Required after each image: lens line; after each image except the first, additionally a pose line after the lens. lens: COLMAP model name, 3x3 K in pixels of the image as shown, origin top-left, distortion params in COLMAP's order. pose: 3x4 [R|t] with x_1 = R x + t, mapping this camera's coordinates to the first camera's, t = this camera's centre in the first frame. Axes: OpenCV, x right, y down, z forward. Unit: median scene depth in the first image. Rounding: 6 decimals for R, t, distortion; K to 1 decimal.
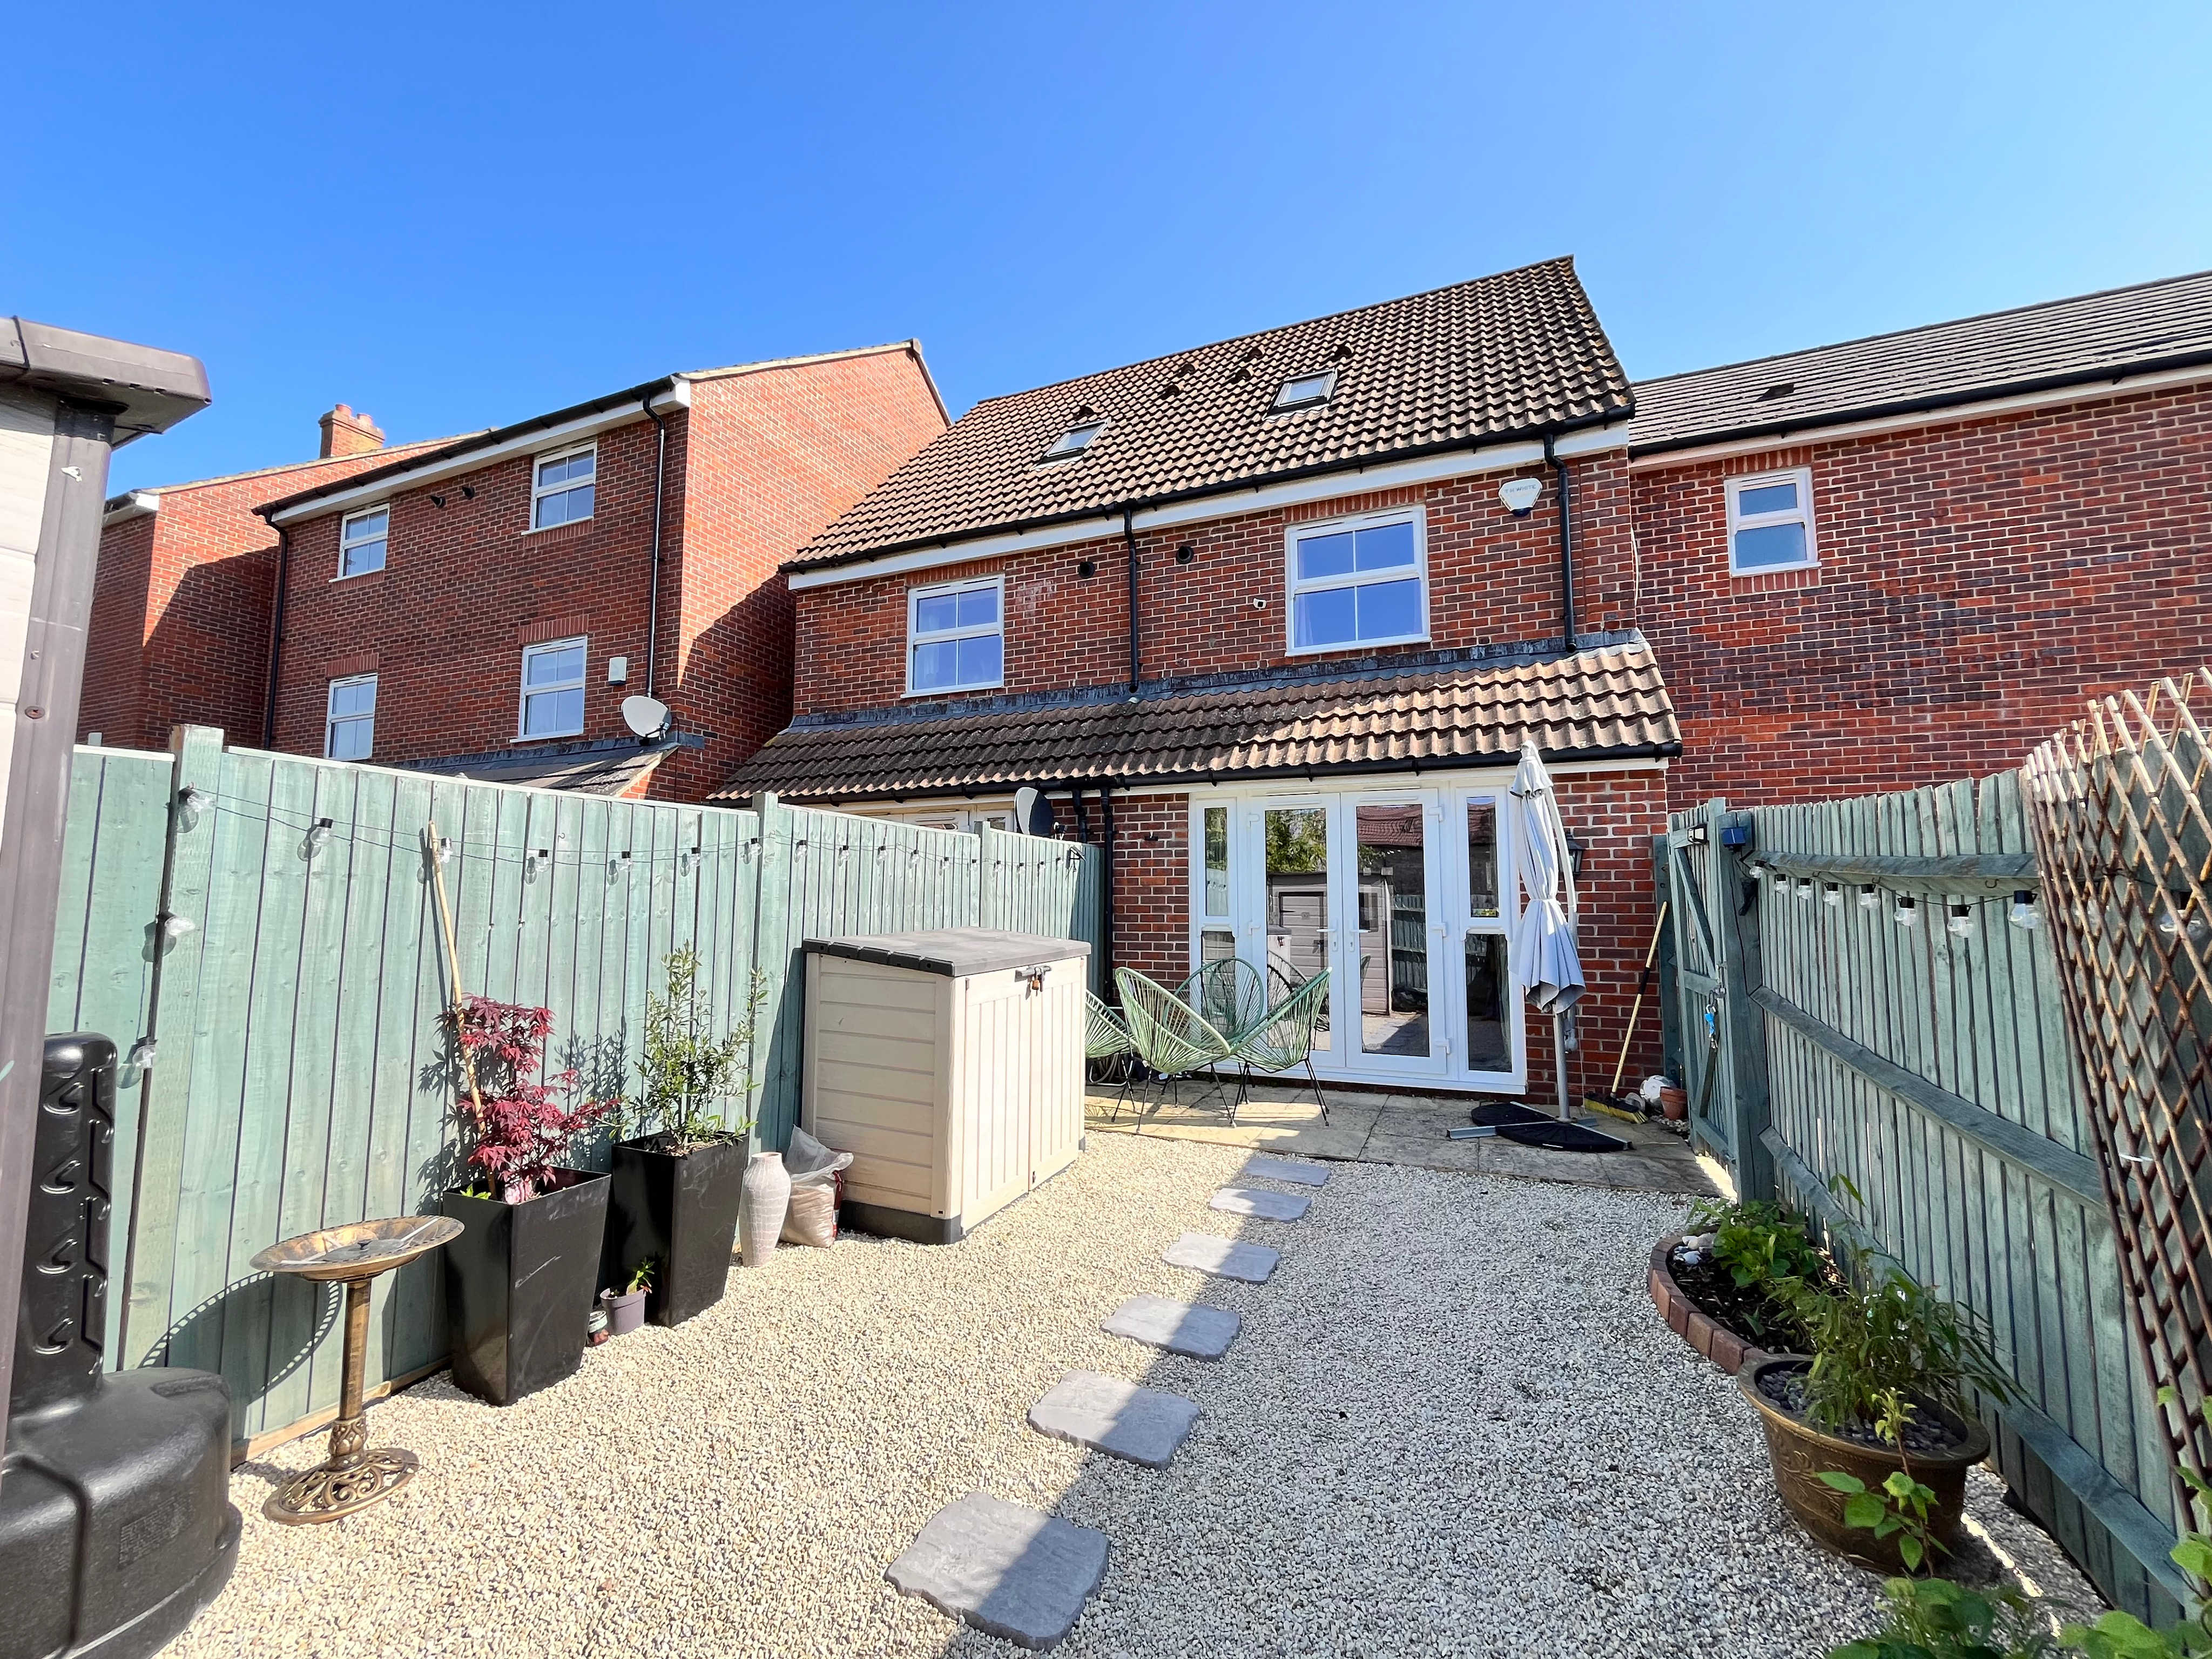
lens RADIAL K [[893.1, 0, 1106.0], [0, 893.1, 829.5], [0, 0, 1]] dist [-0.000562, 0.000420]
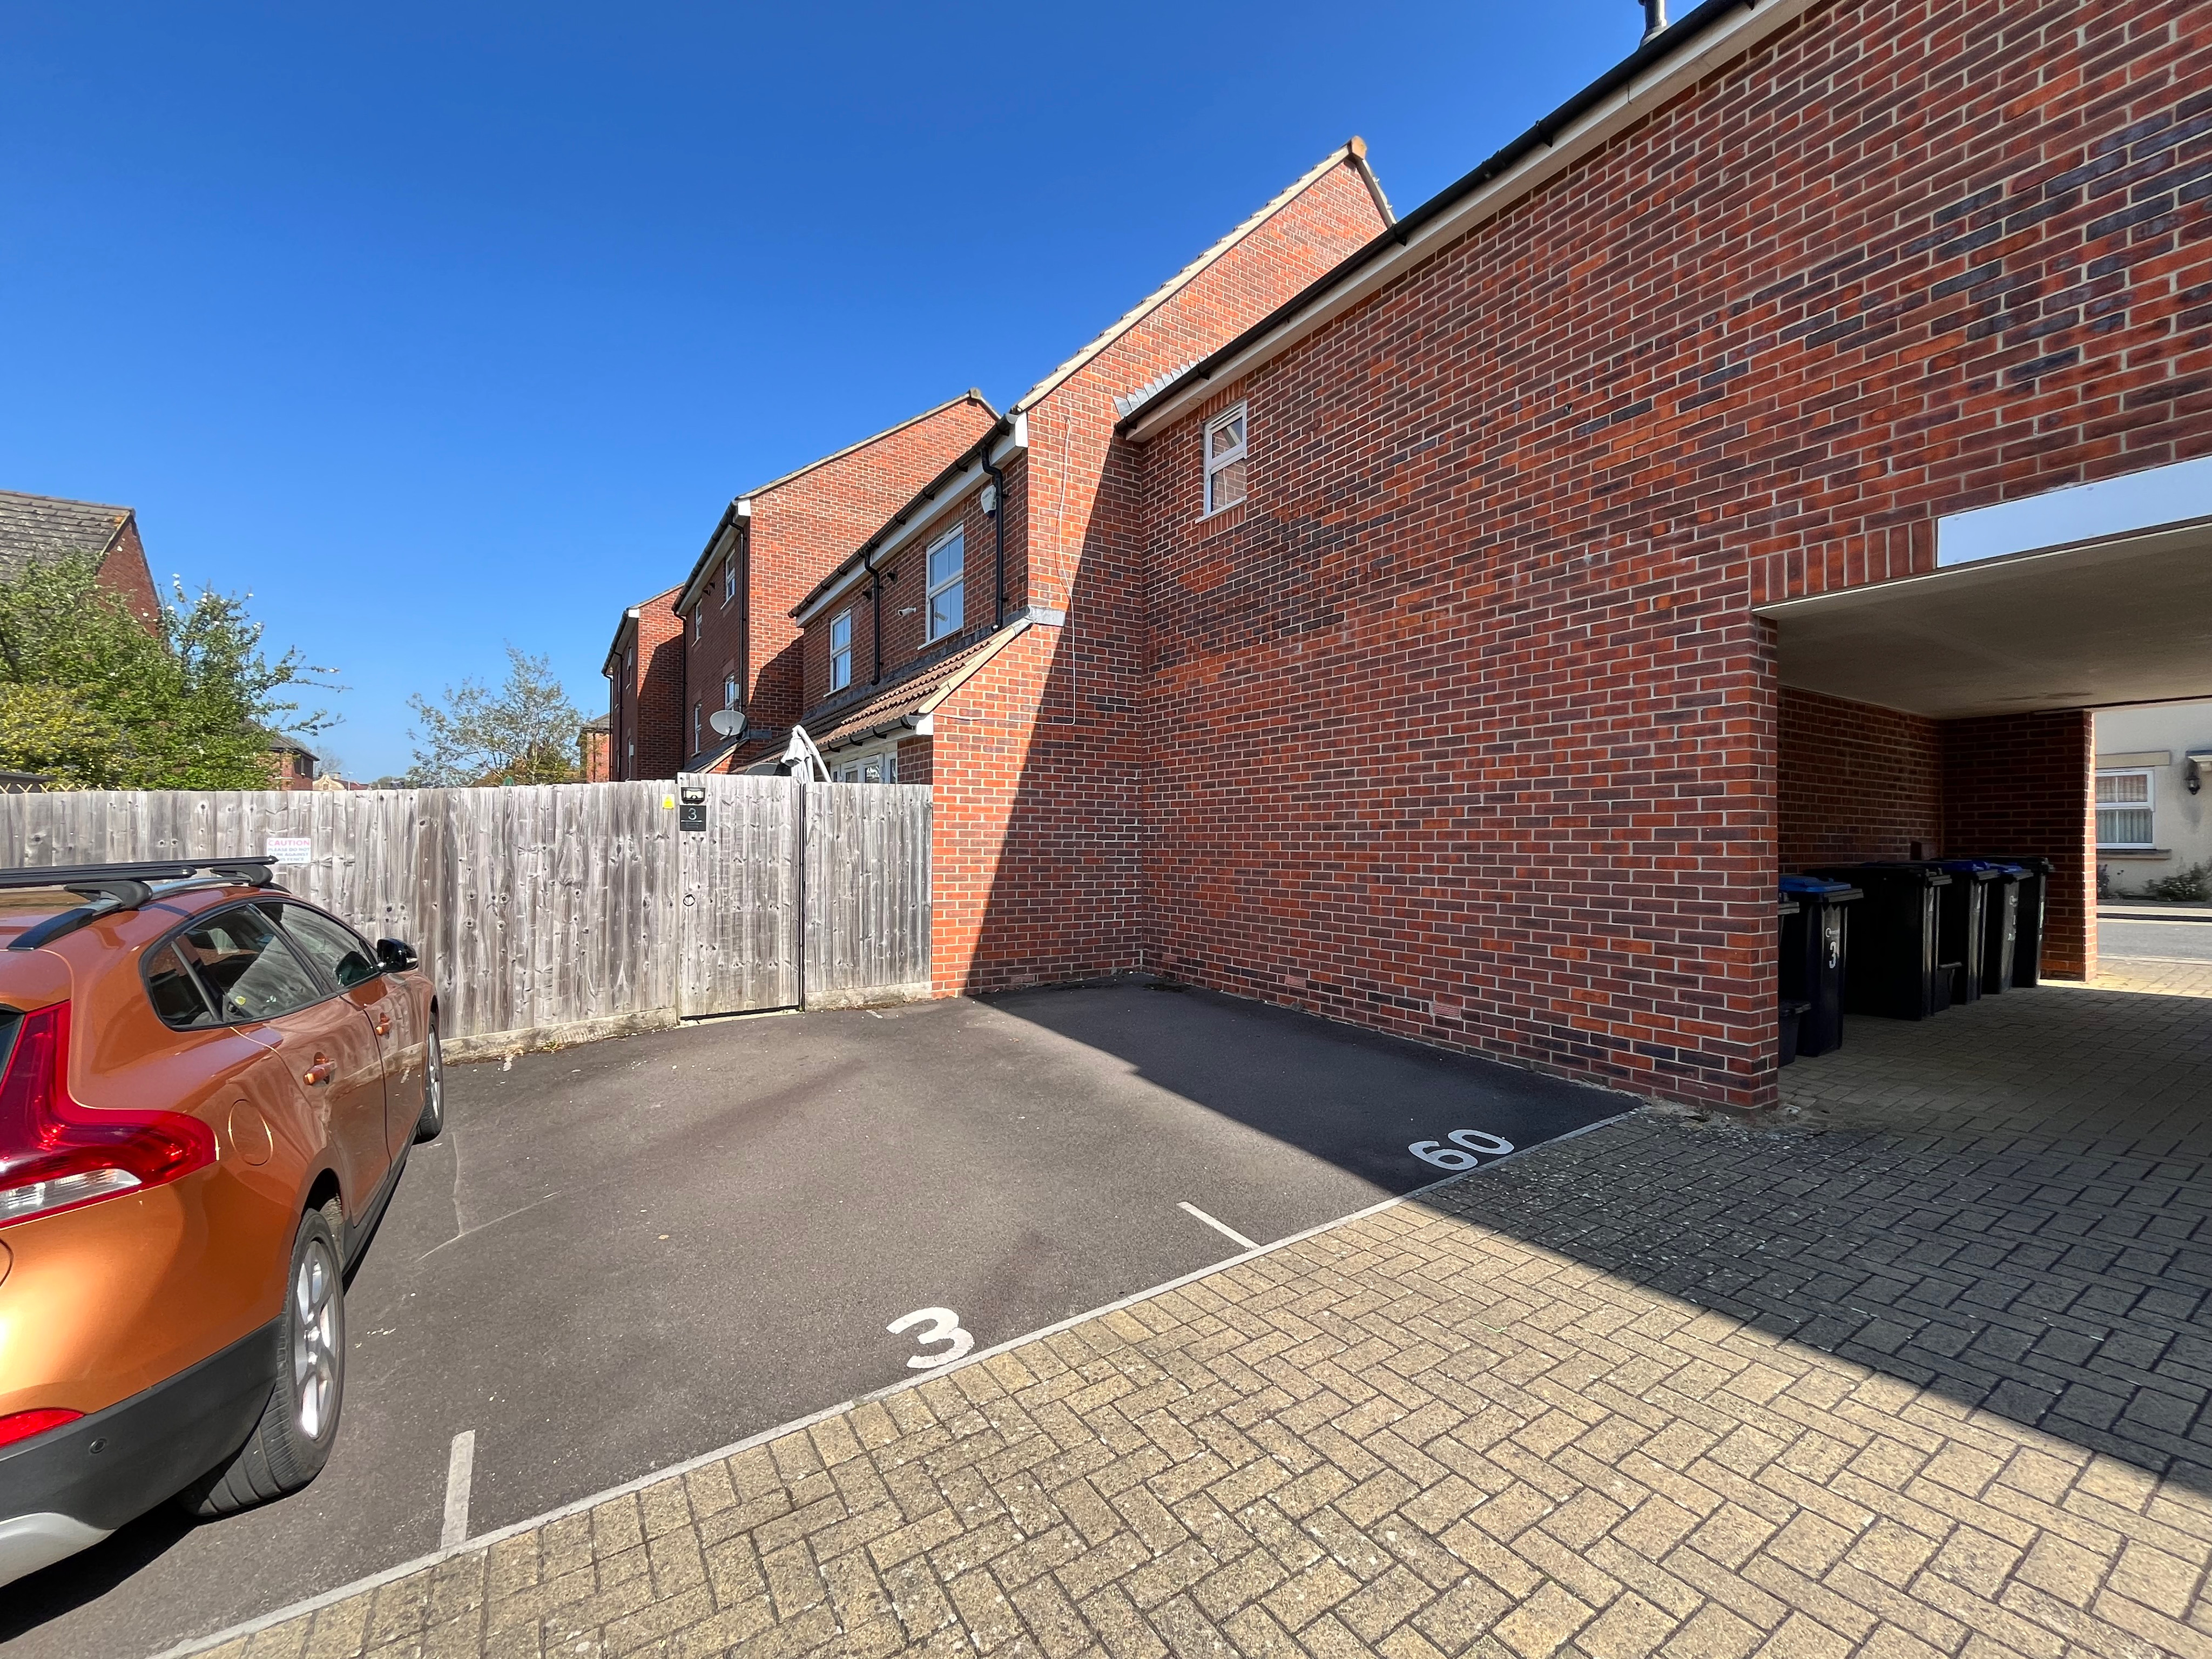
lens RADIAL K [[893.1, 0, 1106.0], [0, 893.1, 829.5], [0, 0, 1]] dist [-0.000562, 0.000420]
pose [[0.821054, 0.005236, -0.570827, 1.197449], [0.022130, 0.998914, 0.040994, 0.023634], [0.570421, -0.046291, 0.820047, 0.082301]]
